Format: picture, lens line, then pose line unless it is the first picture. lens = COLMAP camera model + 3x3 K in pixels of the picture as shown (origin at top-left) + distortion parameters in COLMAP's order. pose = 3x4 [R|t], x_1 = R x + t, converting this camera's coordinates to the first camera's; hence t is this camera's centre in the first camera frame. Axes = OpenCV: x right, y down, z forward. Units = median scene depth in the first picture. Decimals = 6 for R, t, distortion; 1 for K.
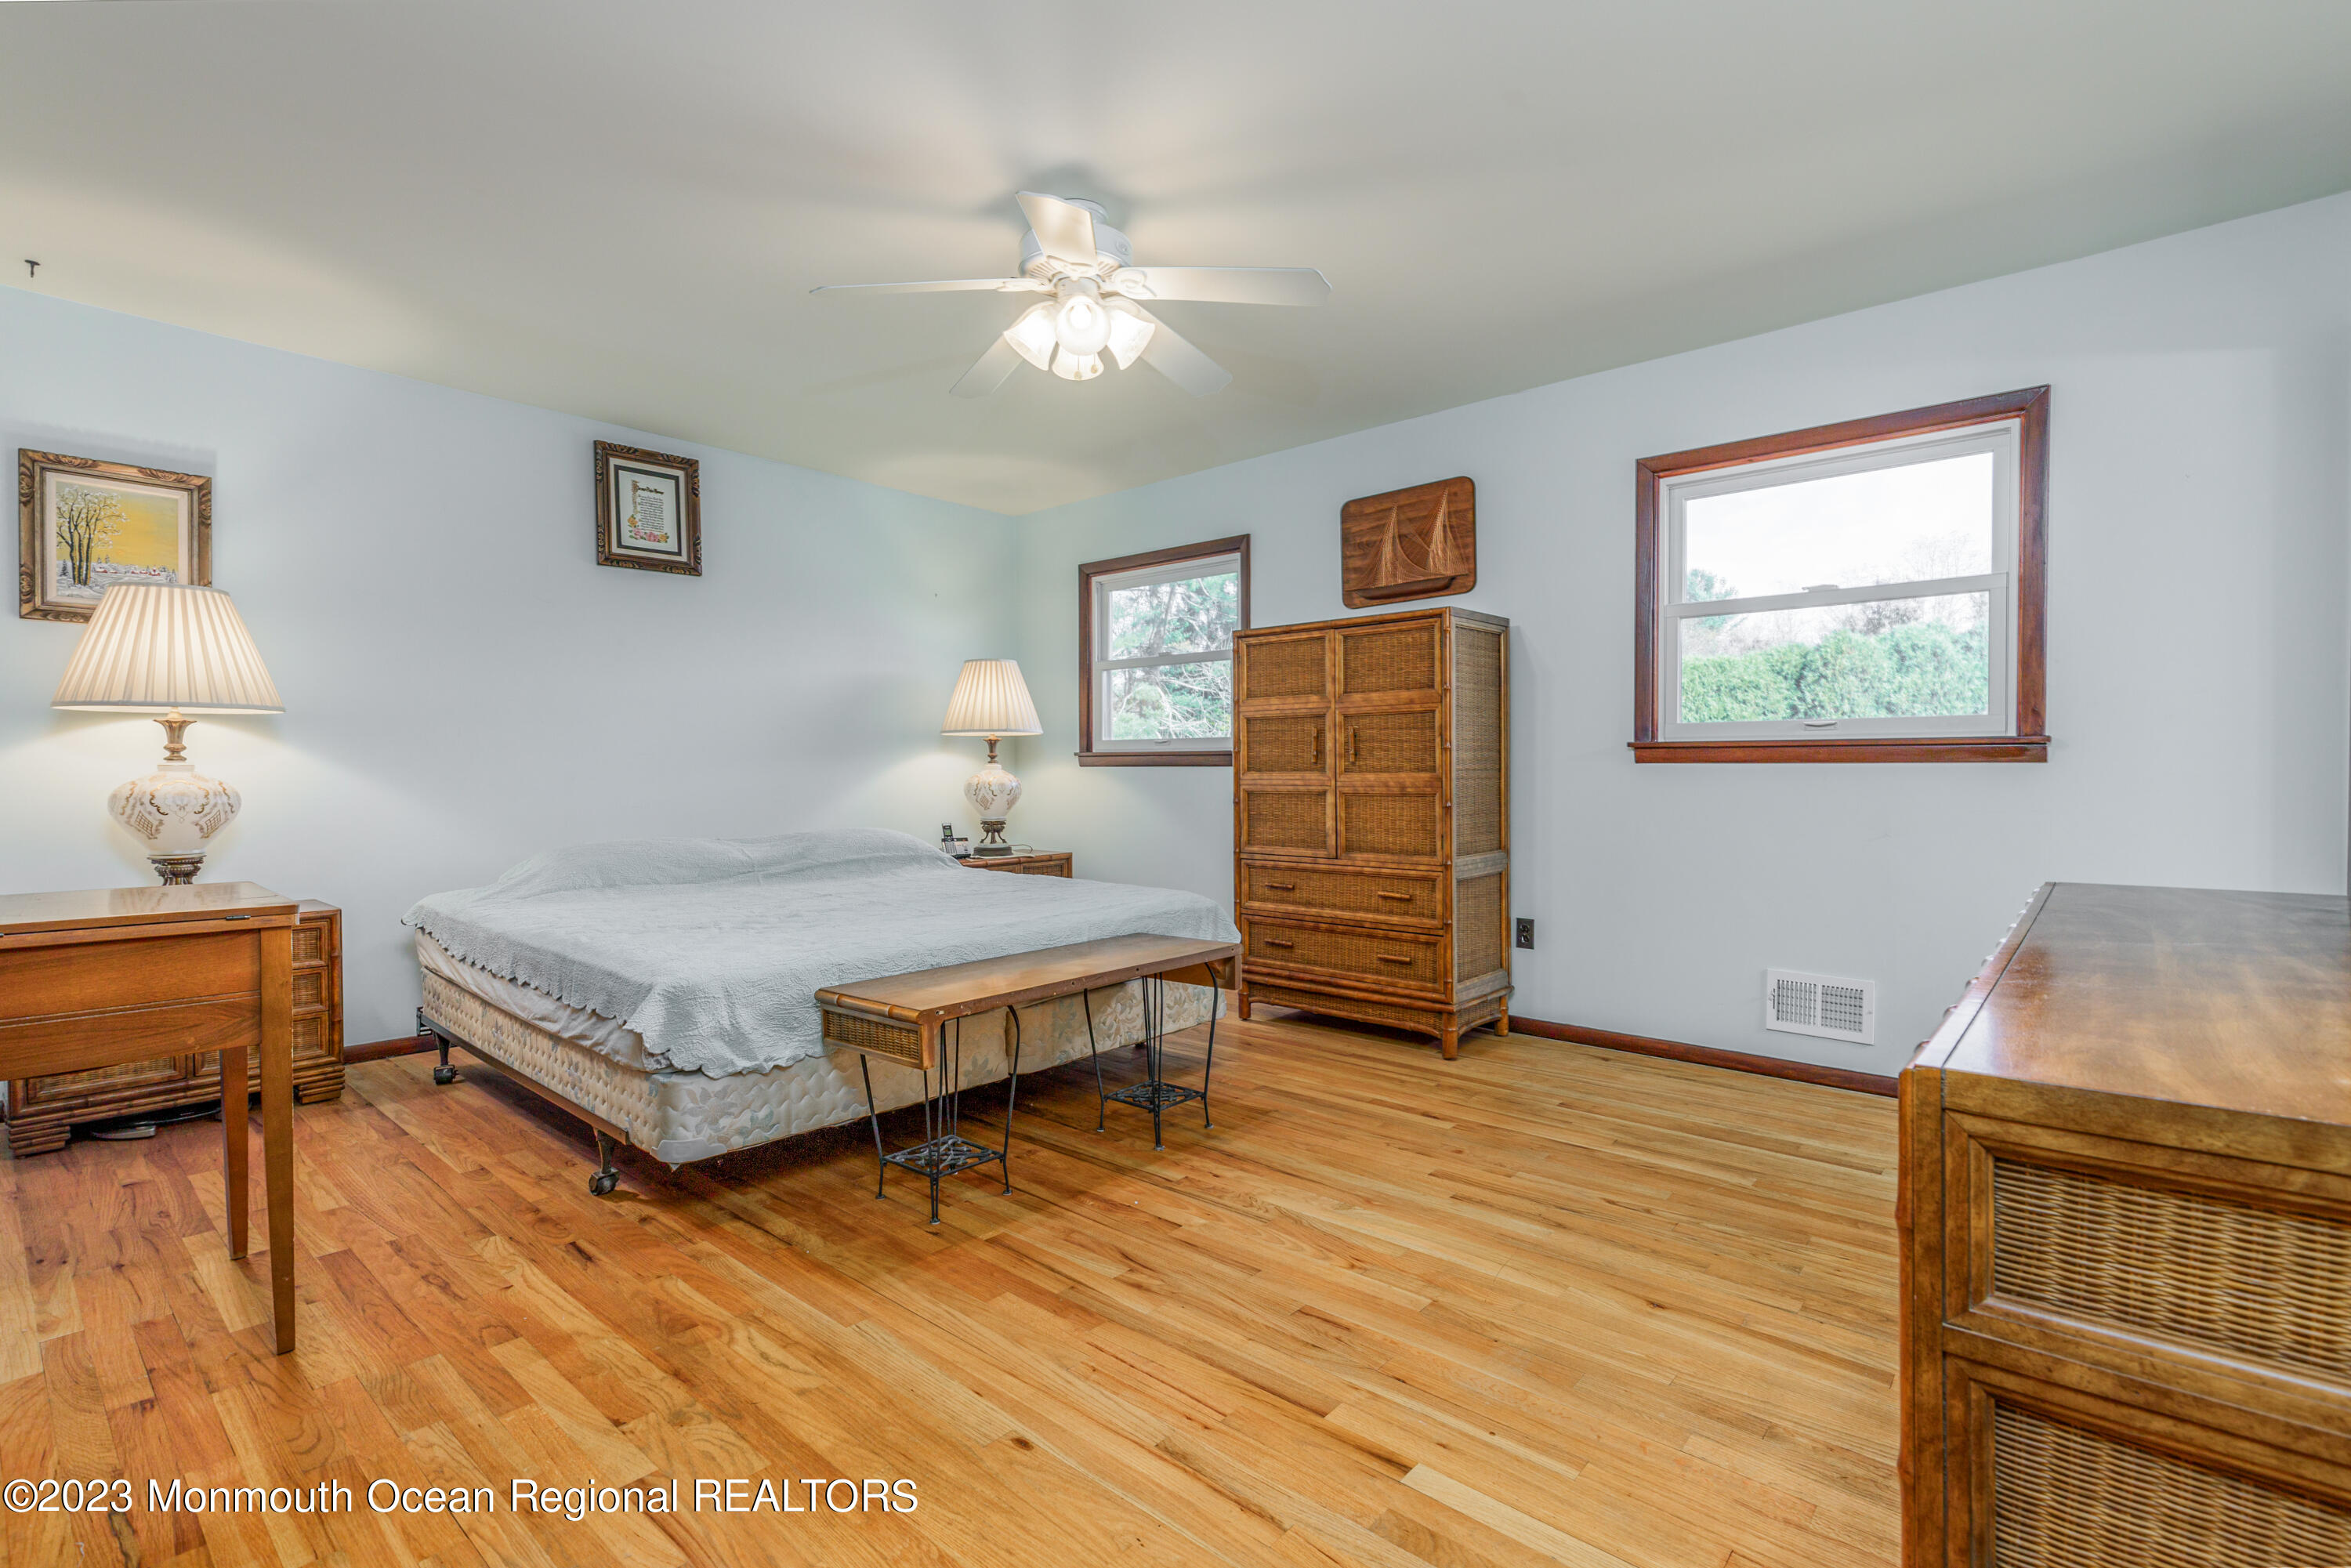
lens RADIAL K [[1077.3, 0, 1180.7], [0, 1077.3, 777.5], [0, 0, 1]] dist [0.002425, 0.000209]
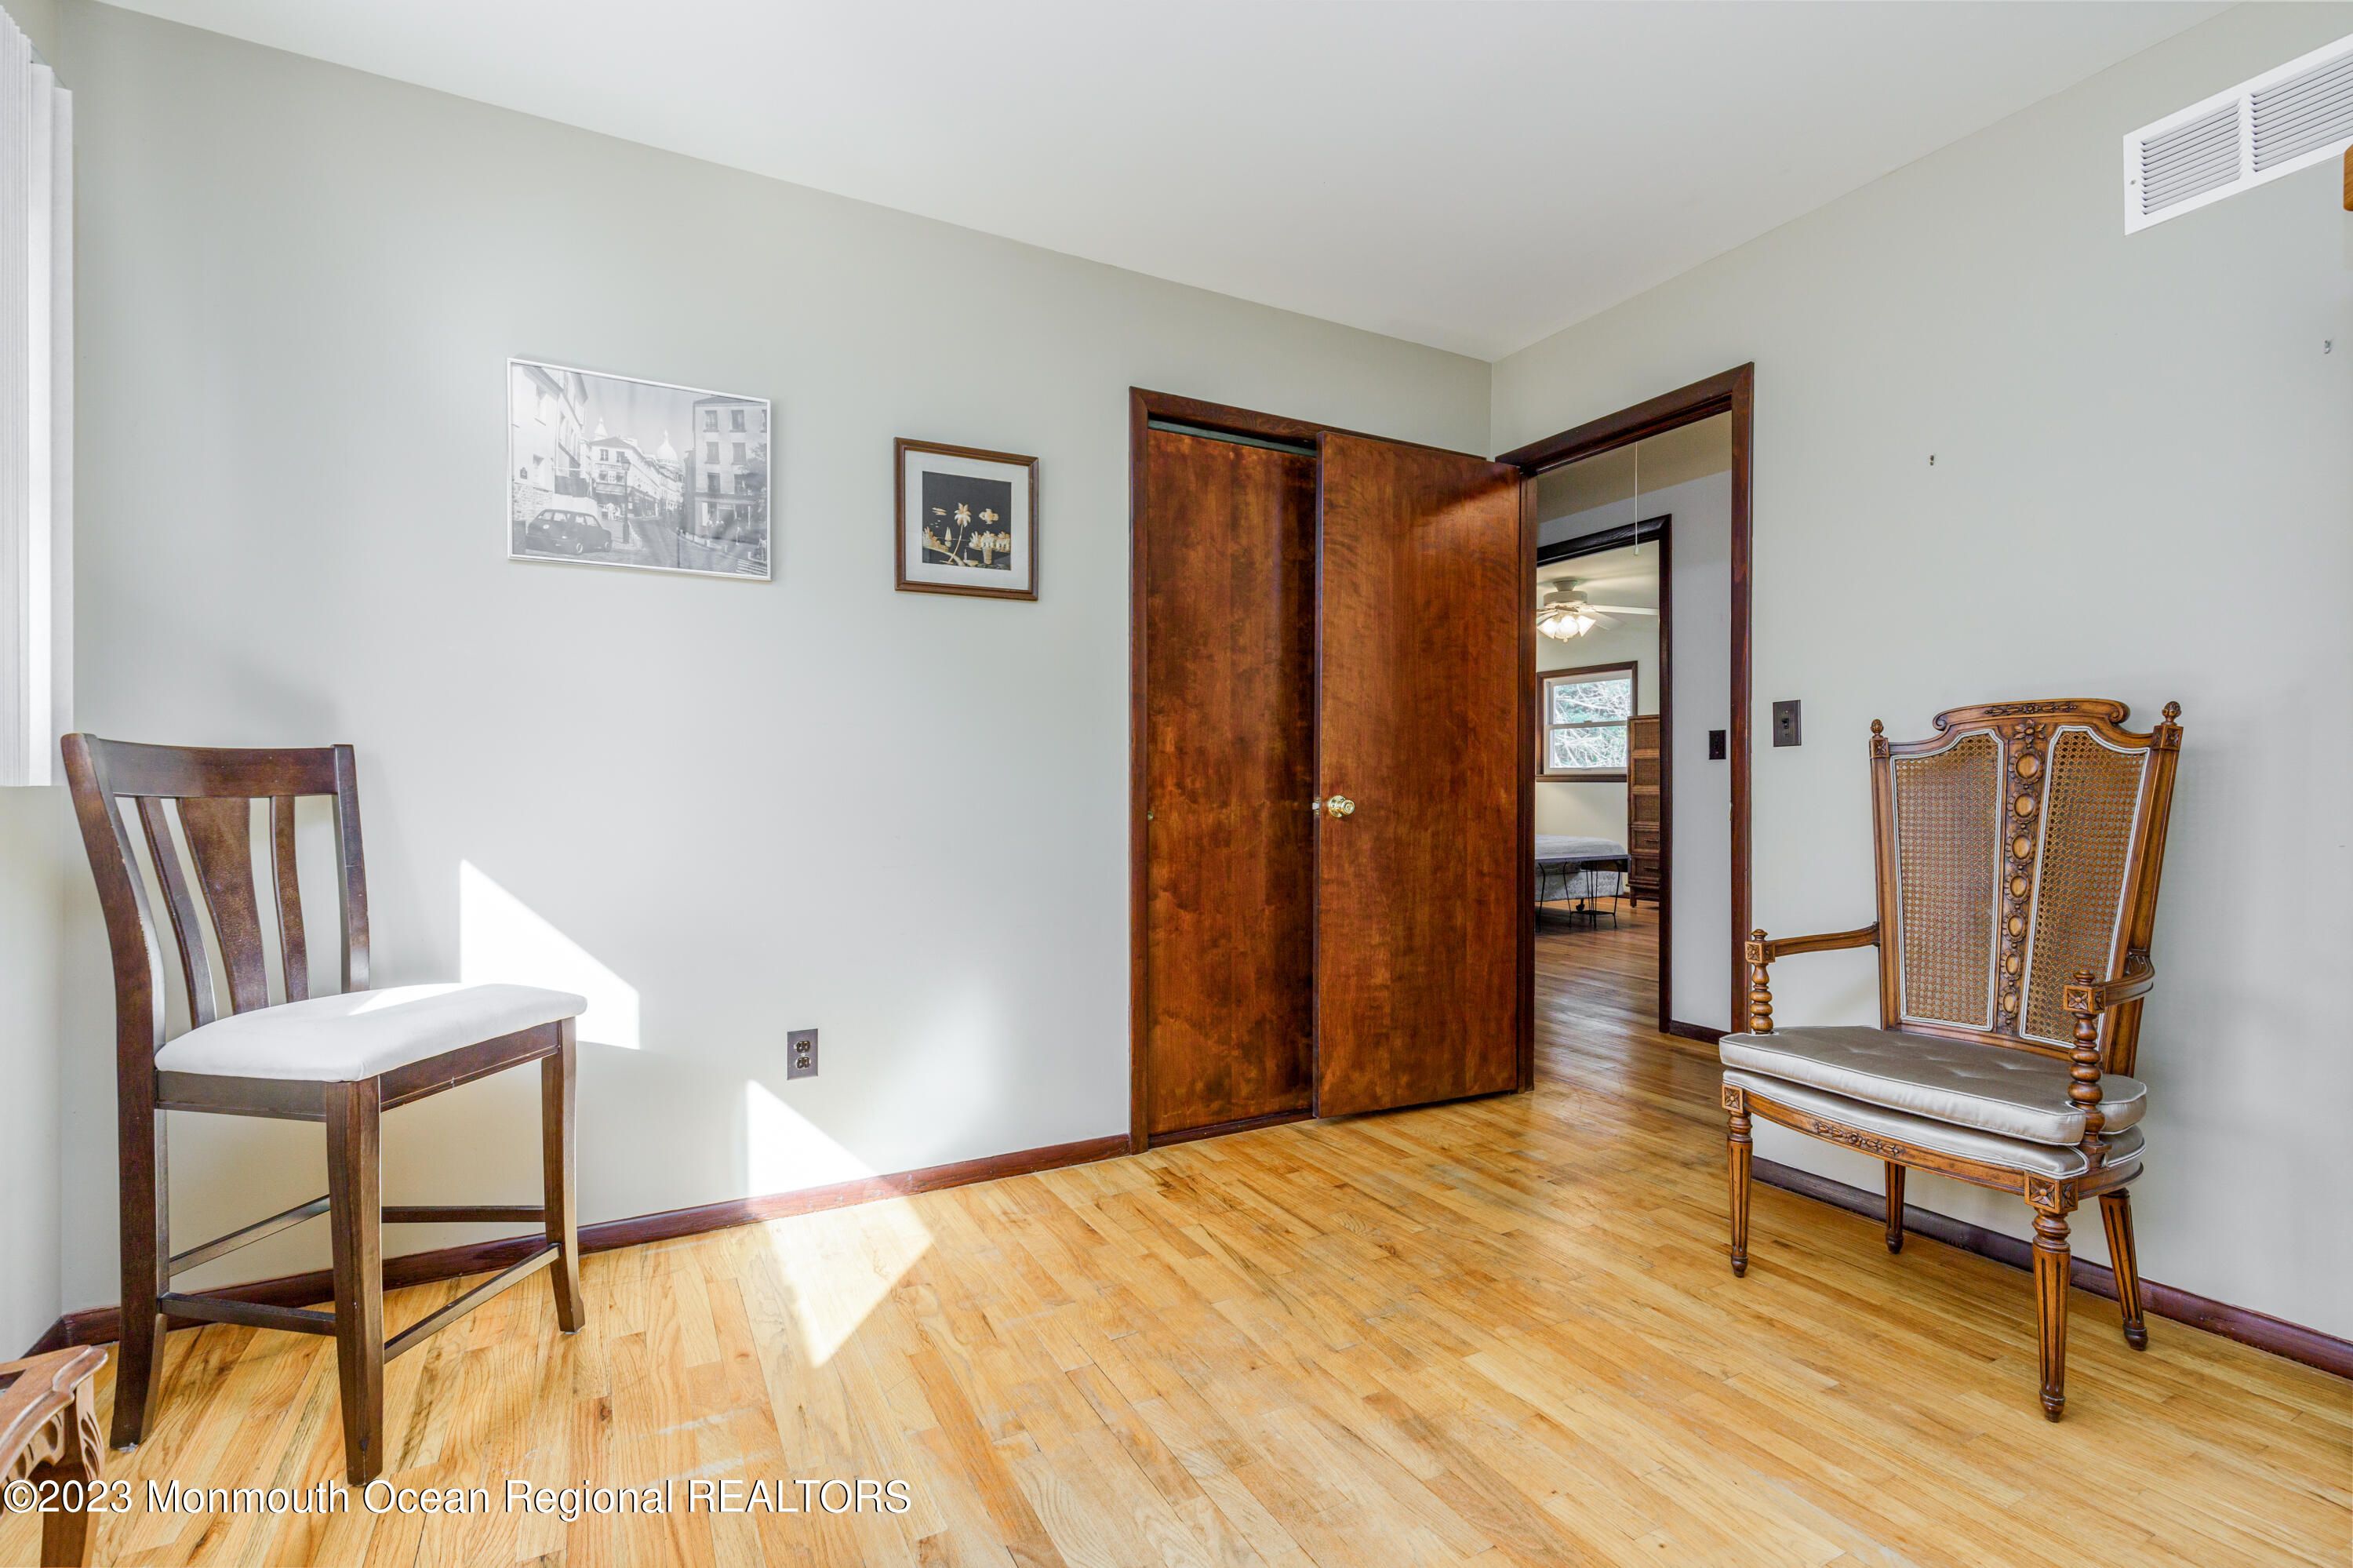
lens RADIAL K [[1078.3, 0, 1180.0], [0, 1078.3, 786.9], [0, 0, 1]] dist [0.002425, 0.000209]
pose [[0.940508, 0.002497, -0.339761, -0.050789], [-0.004011, 0.999985, -0.003753, 0.007777], [0.339747, 0.004892, 0.940504, -1.126114]]
